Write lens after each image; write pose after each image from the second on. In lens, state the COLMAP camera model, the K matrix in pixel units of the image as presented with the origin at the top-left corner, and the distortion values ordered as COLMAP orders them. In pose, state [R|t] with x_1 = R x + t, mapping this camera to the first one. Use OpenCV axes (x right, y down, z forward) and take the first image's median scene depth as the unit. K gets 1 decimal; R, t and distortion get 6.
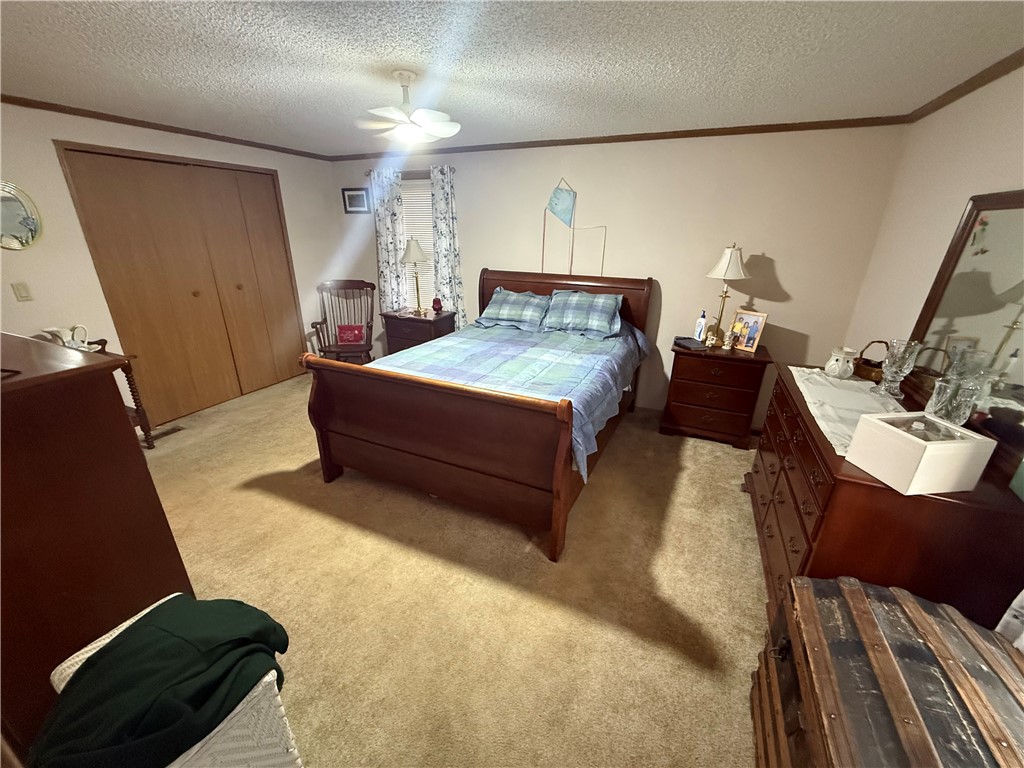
lens RADIAL K [[406.5, 0, 511.0], [0, 406.5, 387.0], [0, 0, 1]] dist [-0.001889, -0.000008]
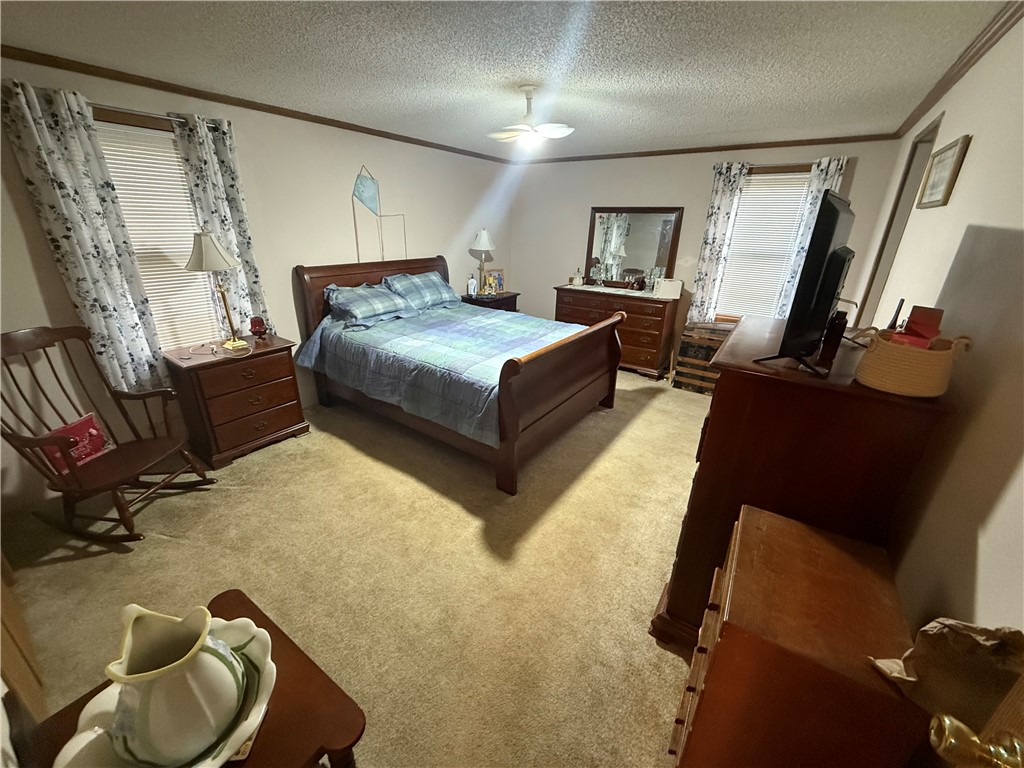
lens RADIAL K [[406.5, 0, 512.7], [0, 406.5, 385.4], [0, 0, 1]] dist [-0.001889, -0.000008]
pose [[0.181163, -0.375530, 0.908932, -0.934383], [0.340788, 0.890933, 0.300170, -0.209099], [-0.922520, 0.255373, 0.289380, 0.516560]]
